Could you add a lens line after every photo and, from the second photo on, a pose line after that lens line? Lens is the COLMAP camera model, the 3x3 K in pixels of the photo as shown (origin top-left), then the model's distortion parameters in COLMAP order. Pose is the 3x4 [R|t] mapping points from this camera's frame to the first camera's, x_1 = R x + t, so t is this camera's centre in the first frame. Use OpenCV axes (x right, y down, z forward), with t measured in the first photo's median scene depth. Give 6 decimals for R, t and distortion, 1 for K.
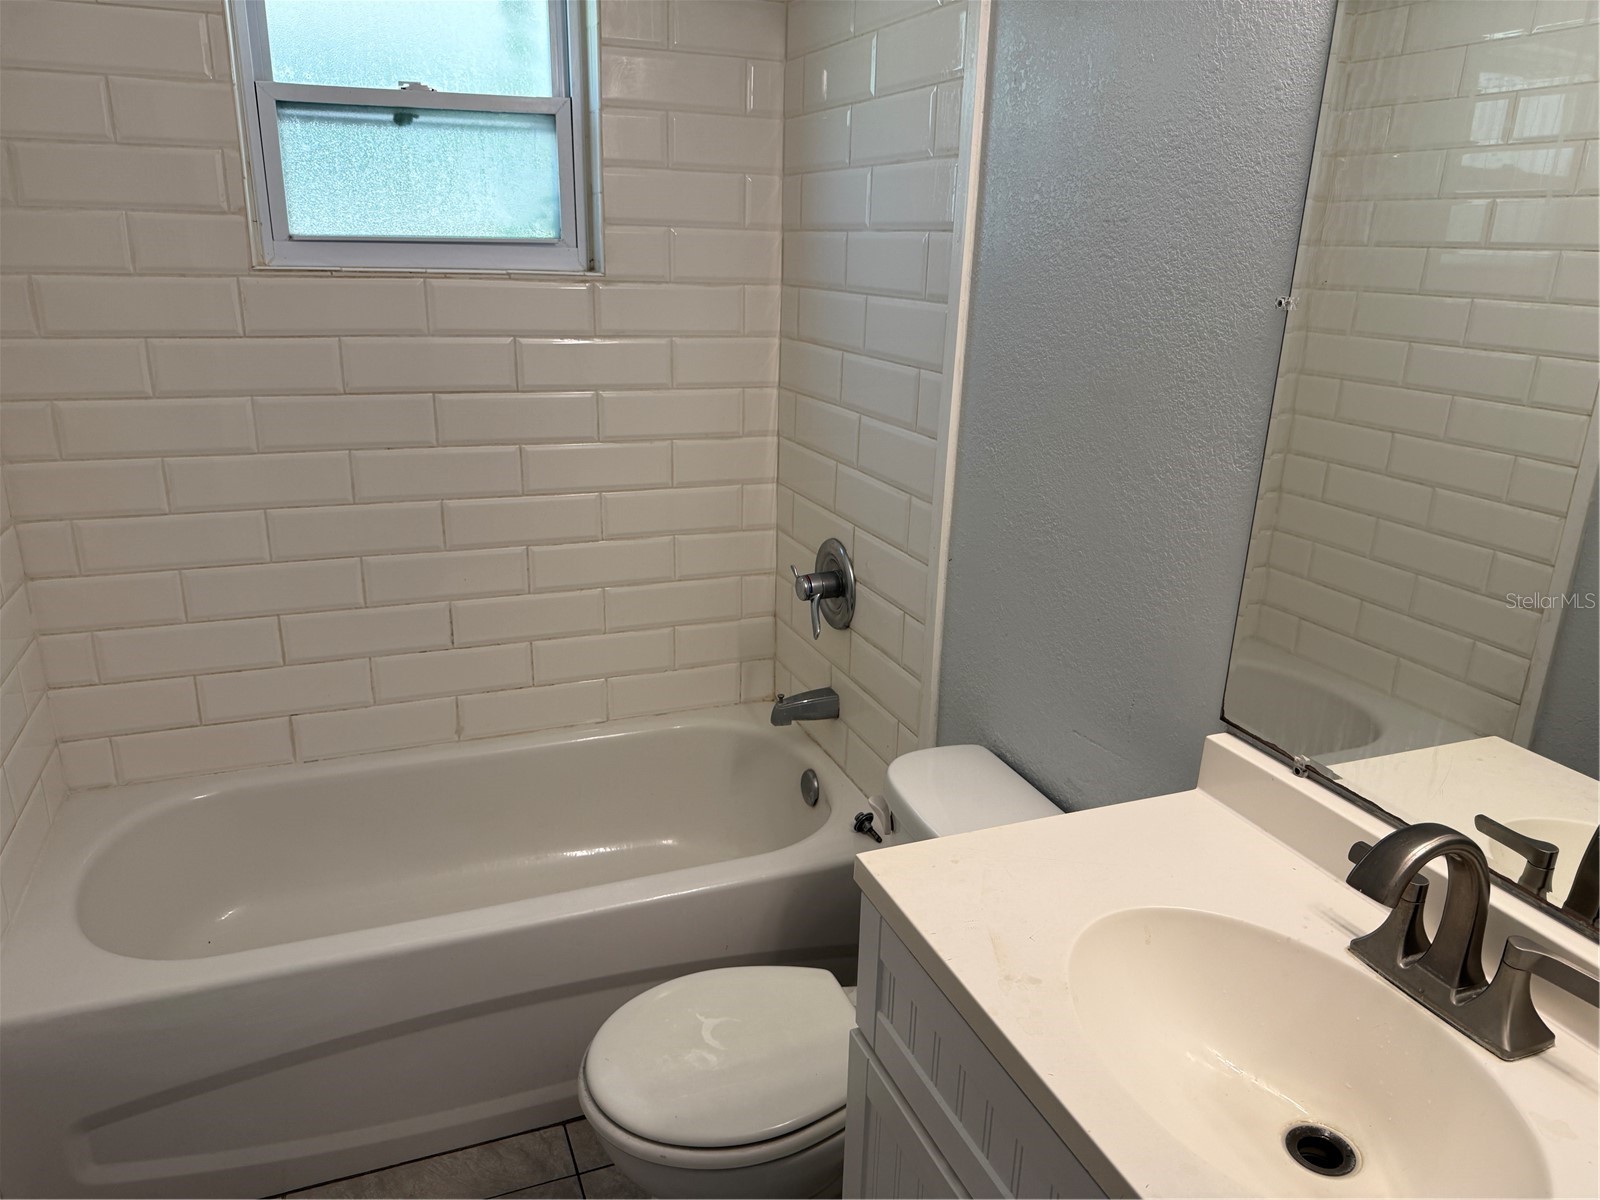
lens RADIAL K [[1133.9, 0, 799.6], [0, 1133.9, 595.4], [0, 0, 1]] dist [-0.010174, -0.015962]
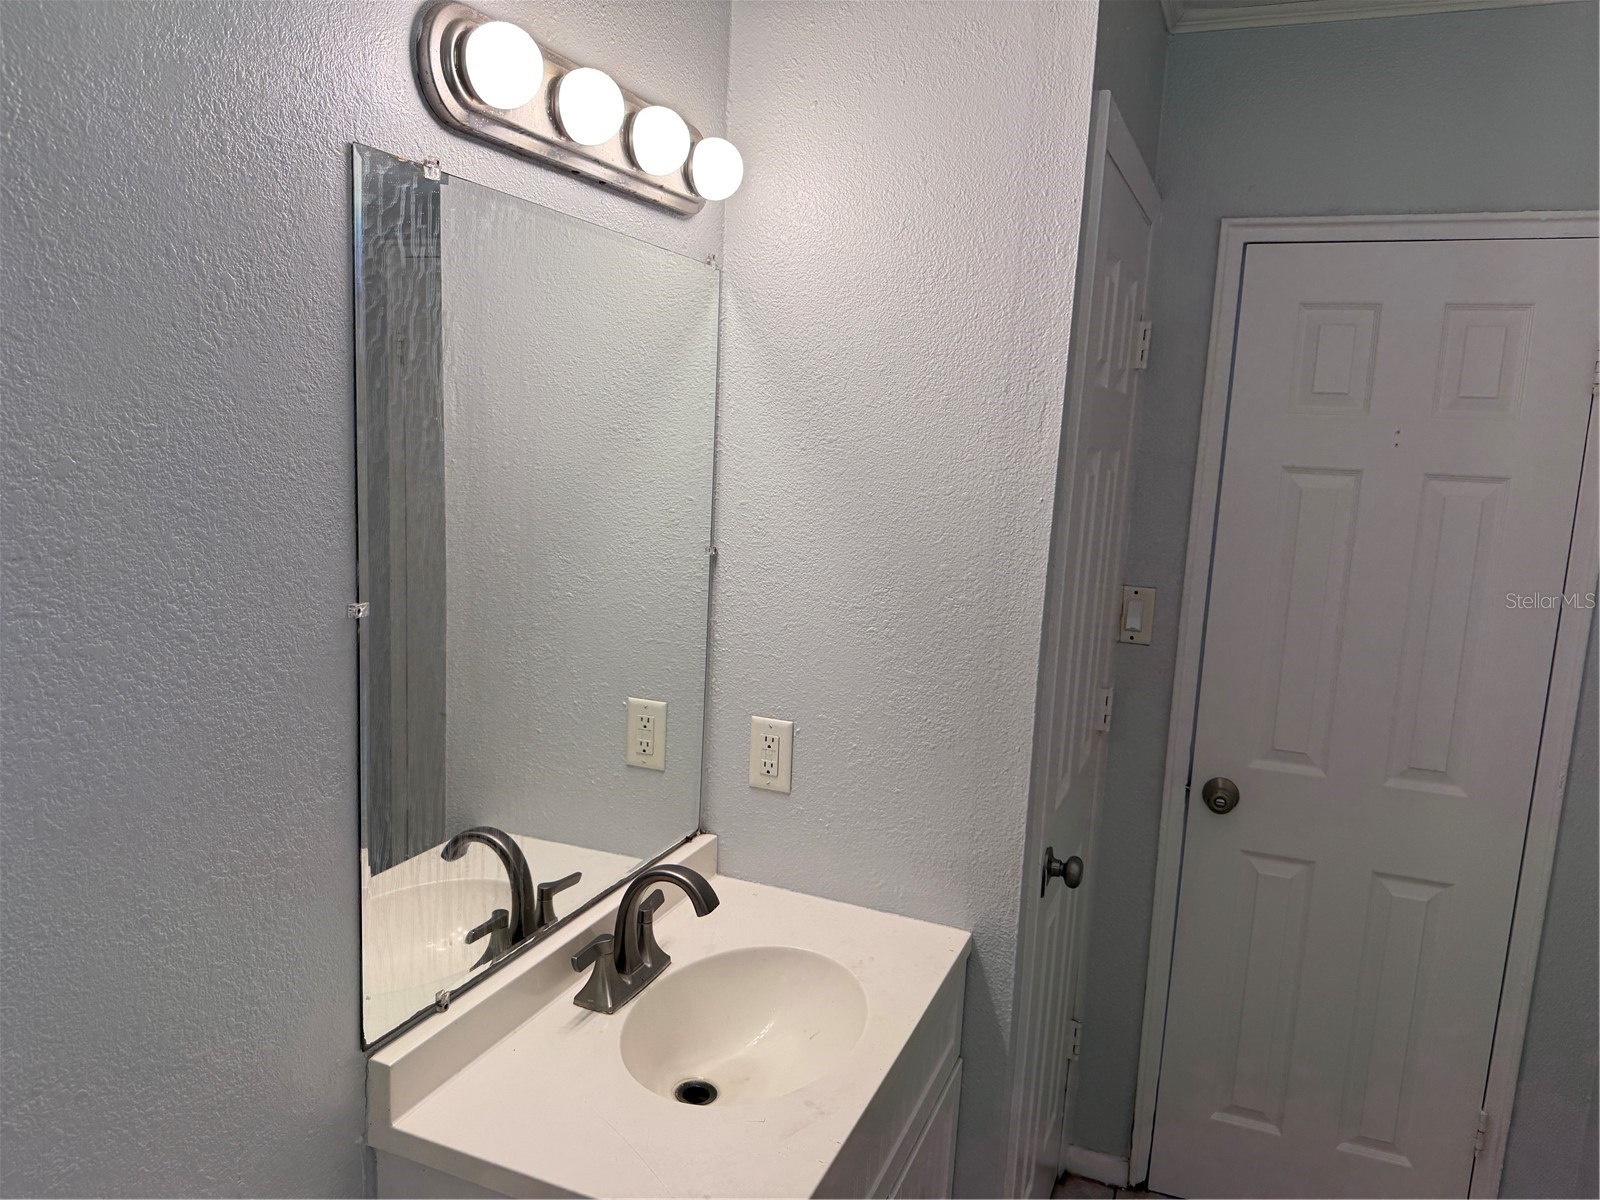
lens RADIAL K [[1133.9, 0, 802.6], [0, 1133.9, 606.1], [0, 0, 1]] dist [-0.010174, -0.015962]
pose [[-0.706949, -0.169458, 0.686664, -0.466434], [0.151428, 0.912094, 0.380992, -0.540363], [-0.690864, 0.373322, -0.619143, 1.262747]]
